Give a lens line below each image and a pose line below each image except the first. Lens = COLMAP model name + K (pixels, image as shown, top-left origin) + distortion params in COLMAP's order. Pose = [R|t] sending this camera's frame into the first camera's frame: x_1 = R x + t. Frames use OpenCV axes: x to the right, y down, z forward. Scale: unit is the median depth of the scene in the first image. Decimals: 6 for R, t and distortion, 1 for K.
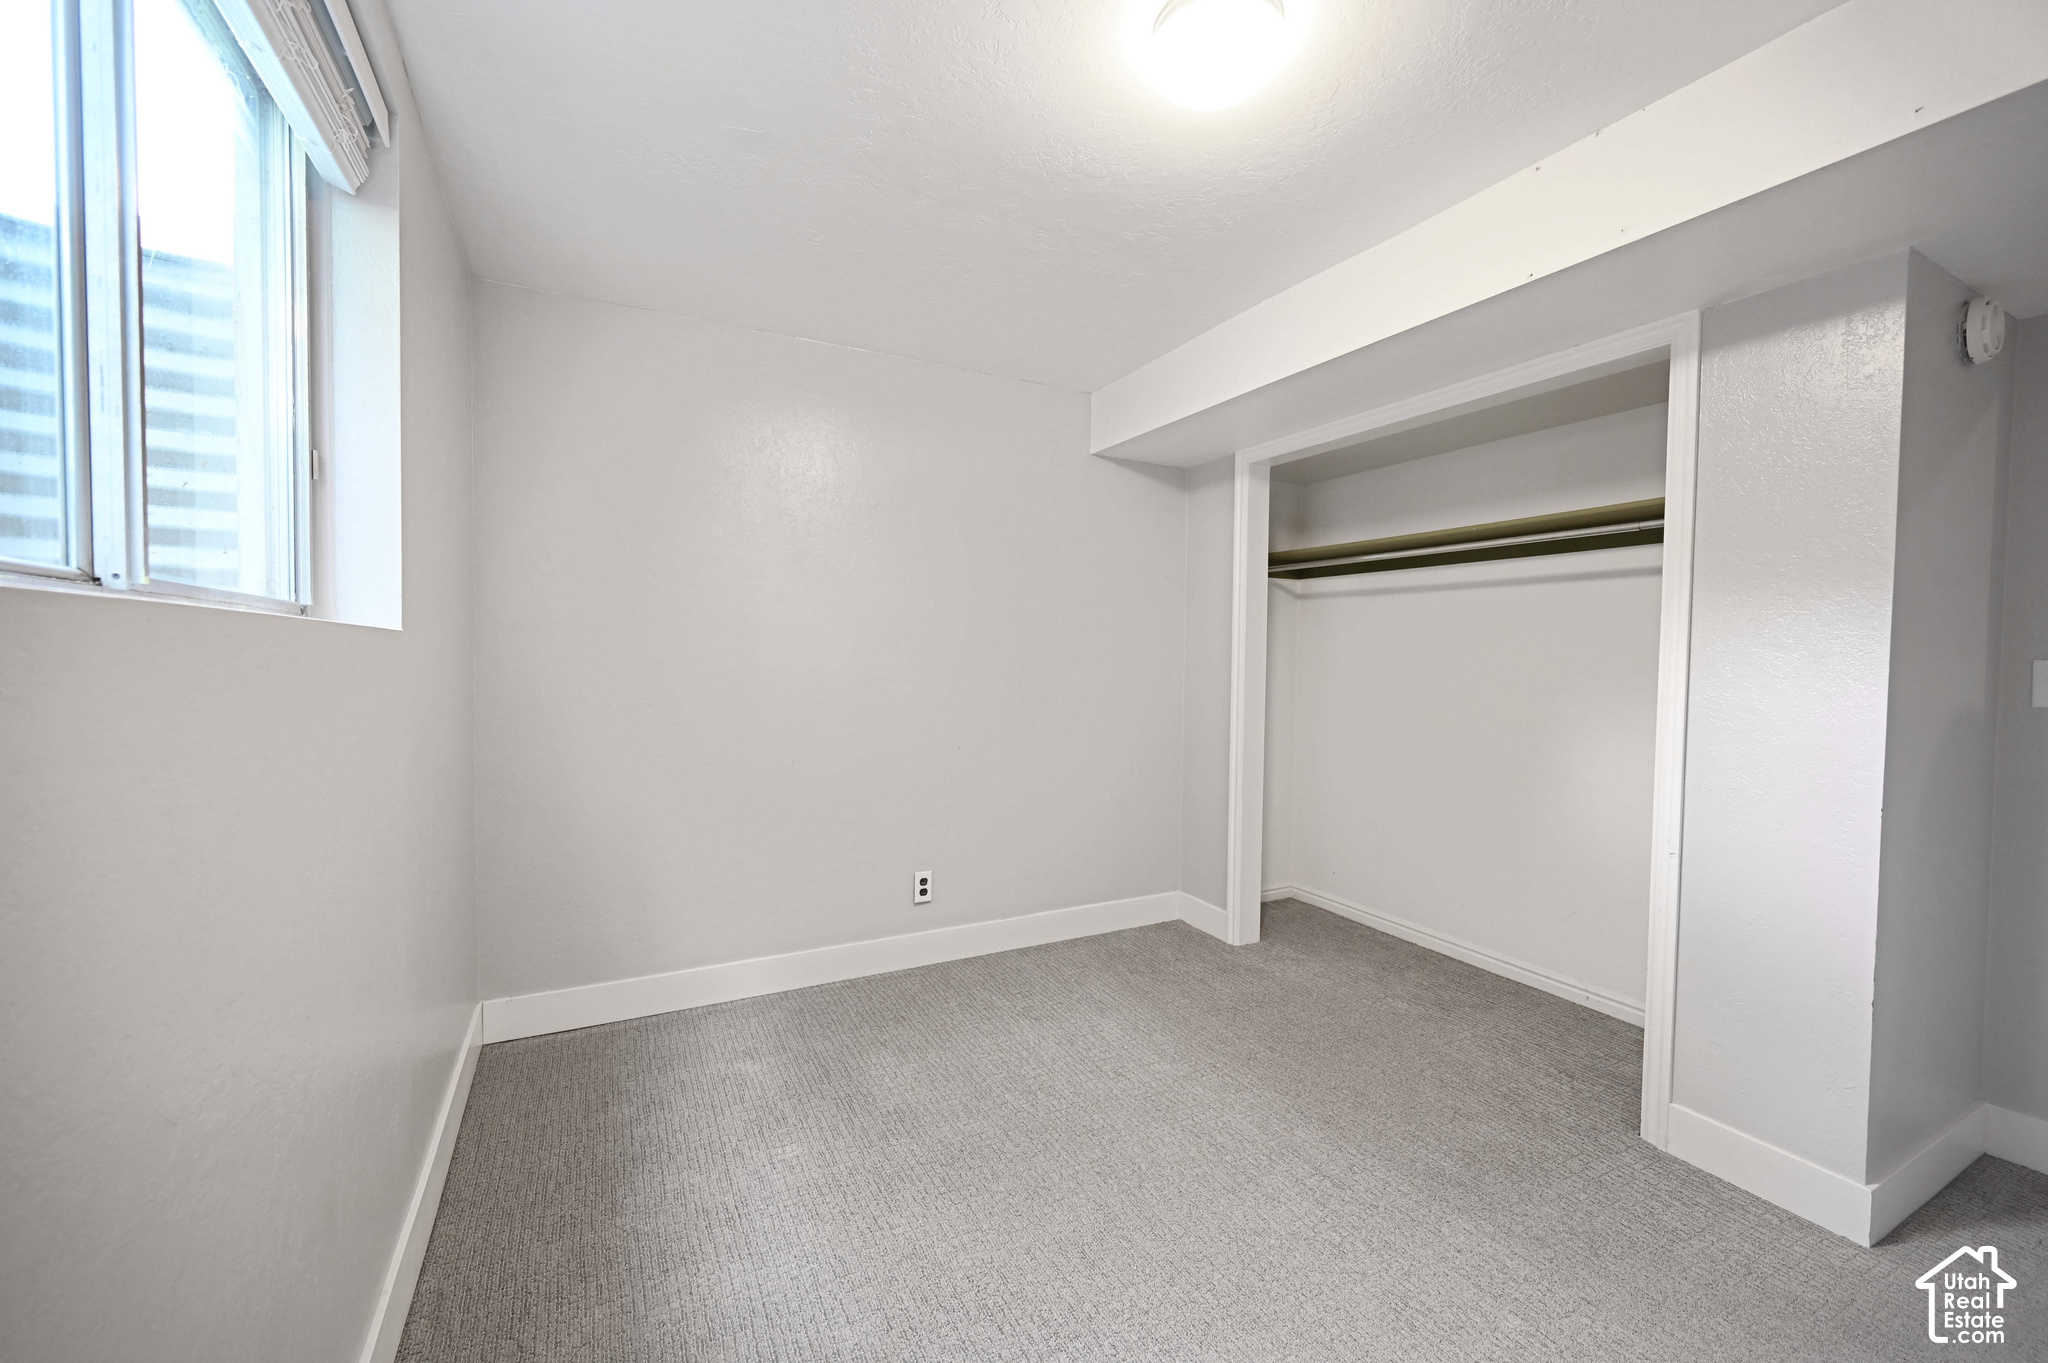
lens RADIAL K [[832.1, 0, 1024.0], [0, 832.1, 681.5], [0, 0, 1]] dist [0.096478, -0.000003]
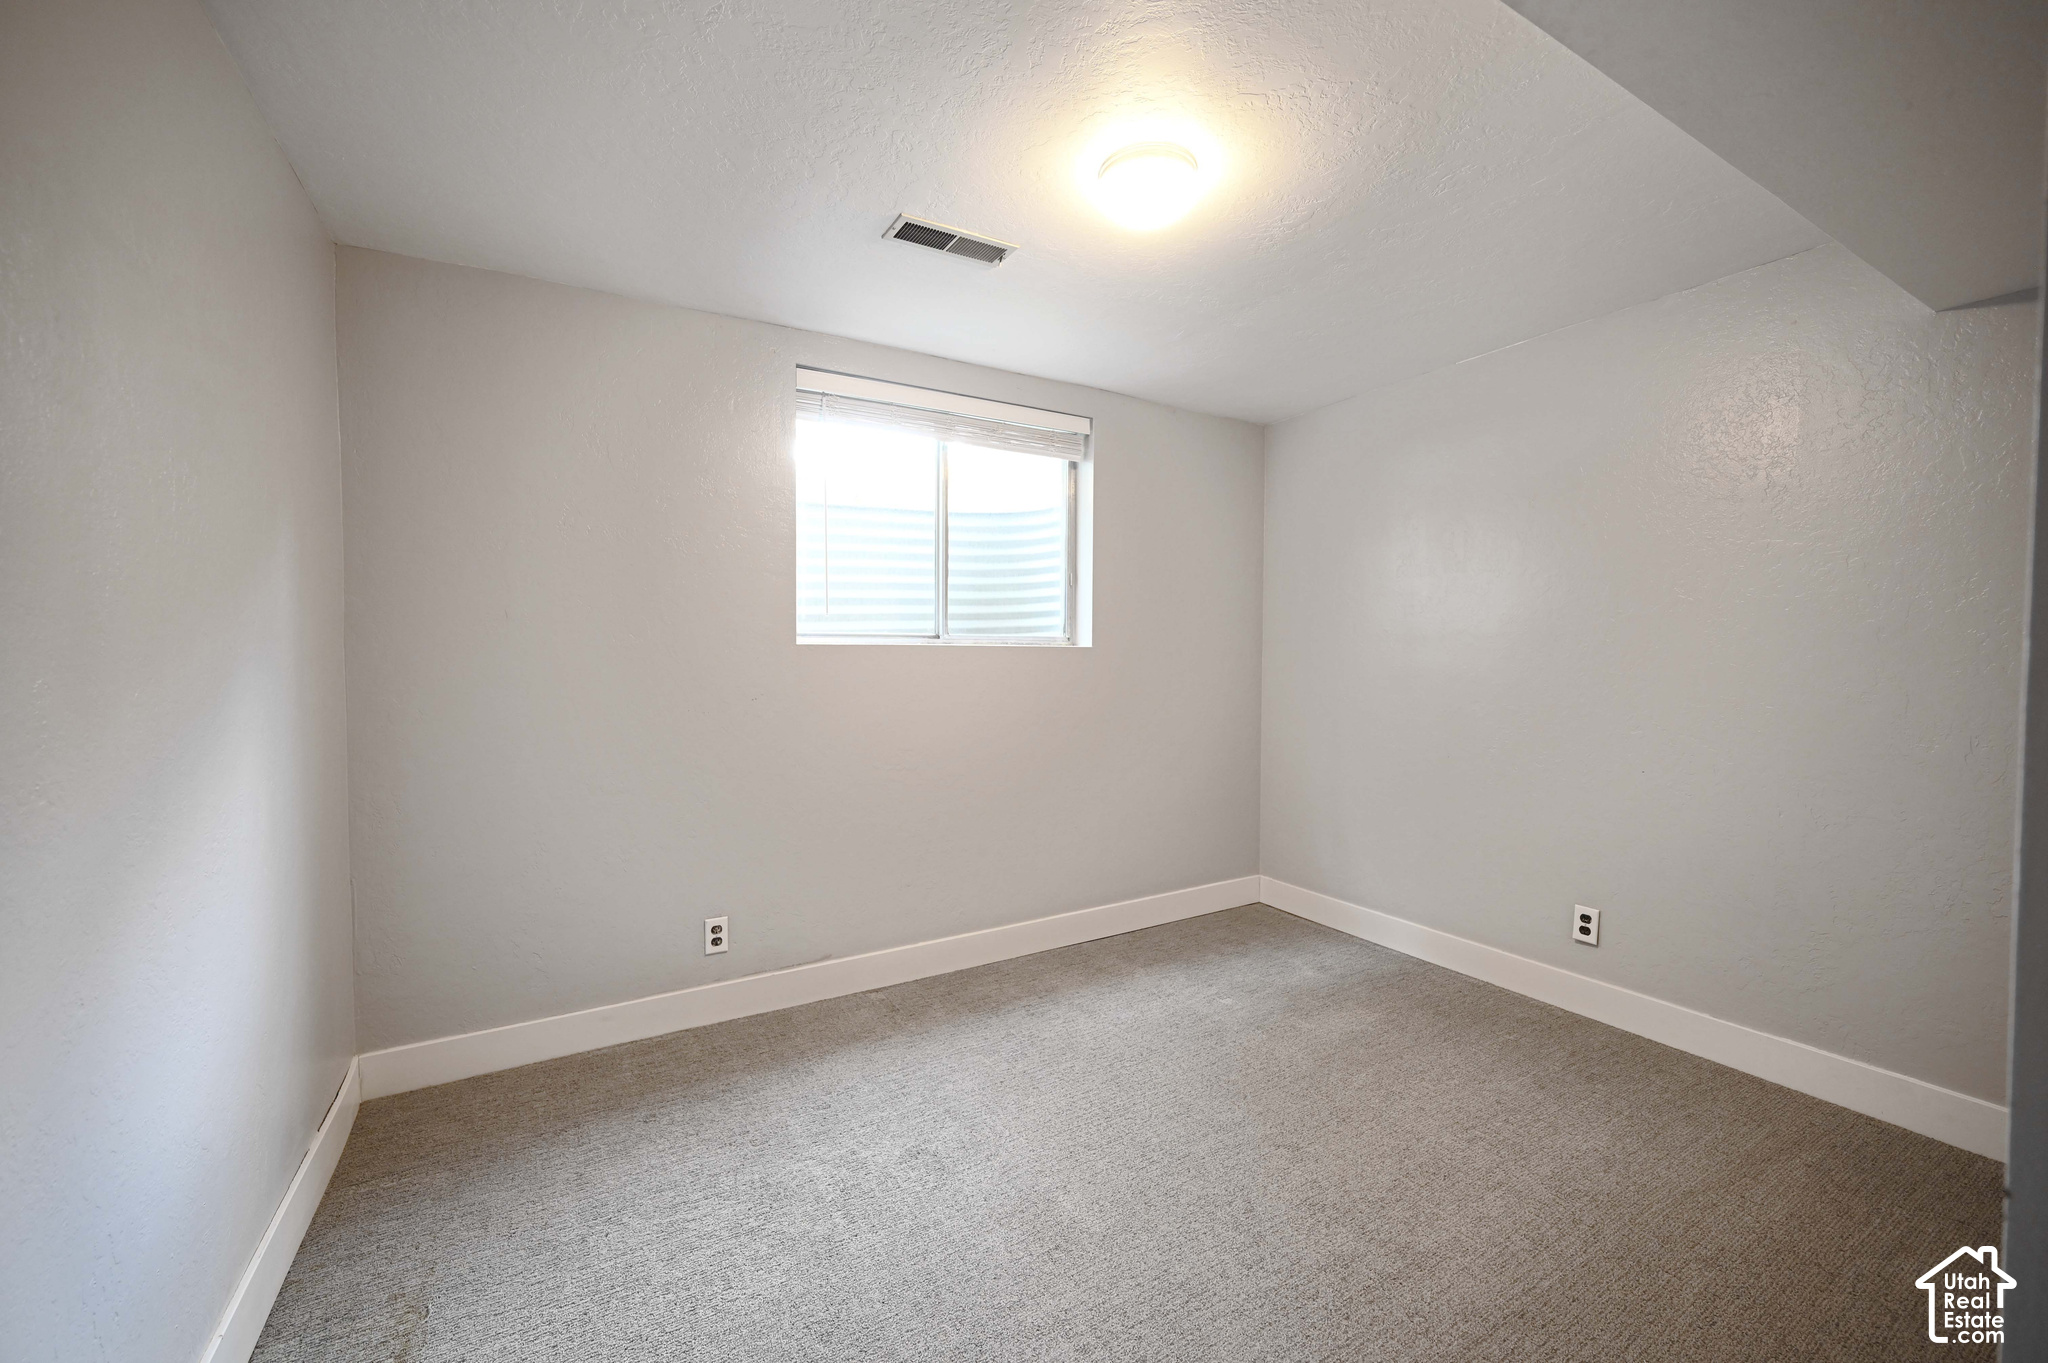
lens RADIAL K [[832.1, 0, 1024.0], [0, 832.1, 681.5], [0, 0, 1]] dist [0.096478, -0.000003]
pose [[0.071679, 0.025347, -0.997106, 0.821777], [-0.026955, 0.999361, 0.023467, -0.009073], [0.997063, 0.025195, 0.072316, 0.411561]]
